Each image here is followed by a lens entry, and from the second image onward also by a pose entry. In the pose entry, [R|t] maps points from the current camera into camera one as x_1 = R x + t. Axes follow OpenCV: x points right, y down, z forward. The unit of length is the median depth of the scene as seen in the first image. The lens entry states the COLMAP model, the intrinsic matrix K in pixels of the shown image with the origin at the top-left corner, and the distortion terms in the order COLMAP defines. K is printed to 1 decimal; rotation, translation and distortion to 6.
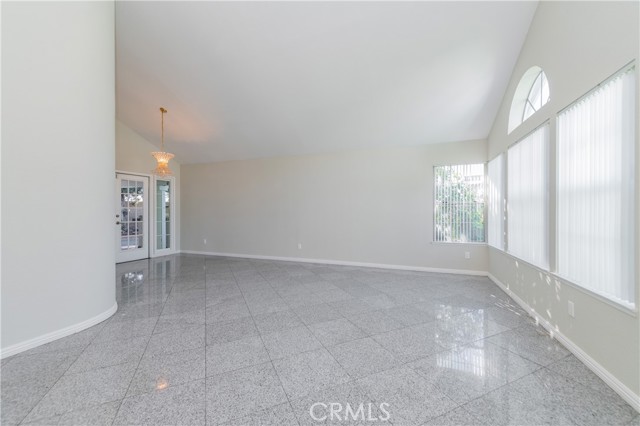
lens RADIAL K [[251.5, 0, 319.5], [0, 251.5, 216.7], [0, 0, 1]] dist [0.012267, -0.003124]
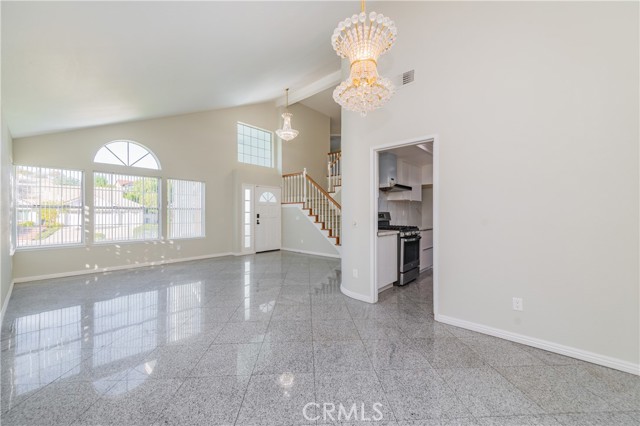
lens RADIAL K [[251.5, 0, 318.3], [0, 251.5, 212.4], [0, 0, 1]] dist [0.012267, -0.003124]
pose [[-0.930620, 0.002867, 0.365974, -0.983041], [0.007320, 0.999915, 0.010779, -0.042612], [-0.365912, 0.012710, -0.930562, 1.903842]]
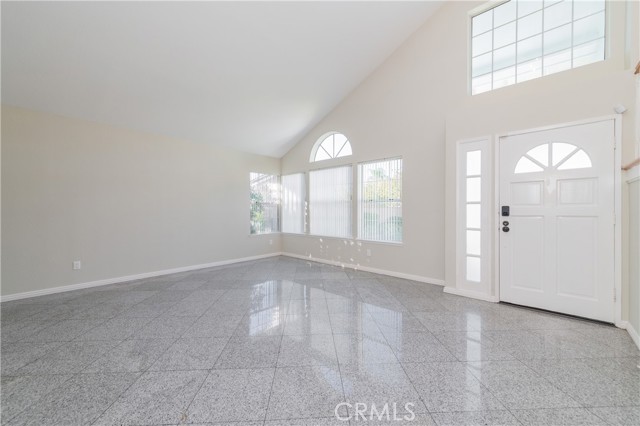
lens RADIAL K [[251.5, 0, 320.9], [0, 251.5, 213.0], [0, 0, 1]] dist [0.012267, -0.003124]
pose [[0.367616, -0.009631, 0.929928, -0.737388], [0.020381, 0.999790, 0.002298, -0.000513], [-0.929754, 0.018108, 0.367735, 0.339410]]
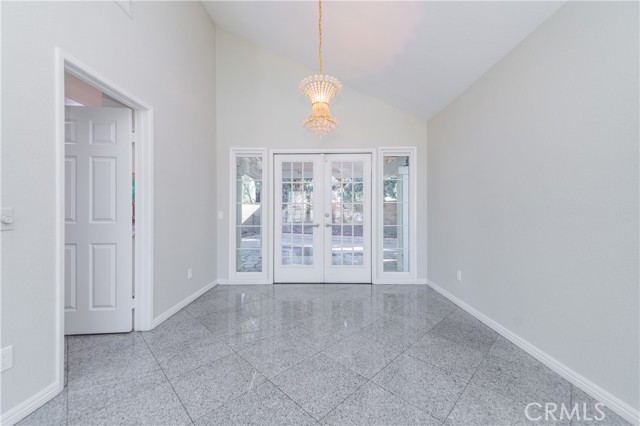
lens RADIAL K [[251.5, 0, 321.5], [0, 251.5, 214.0], [0, 0, 1]] dist [0.012267, -0.003124]
pose [[0.356570, 0.001651, -0.934267, -0.255682], [-0.019787, 0.999787, -0.005785, -0.001172], [0.934059, 0.020549, 0.356526, 1.214440]]
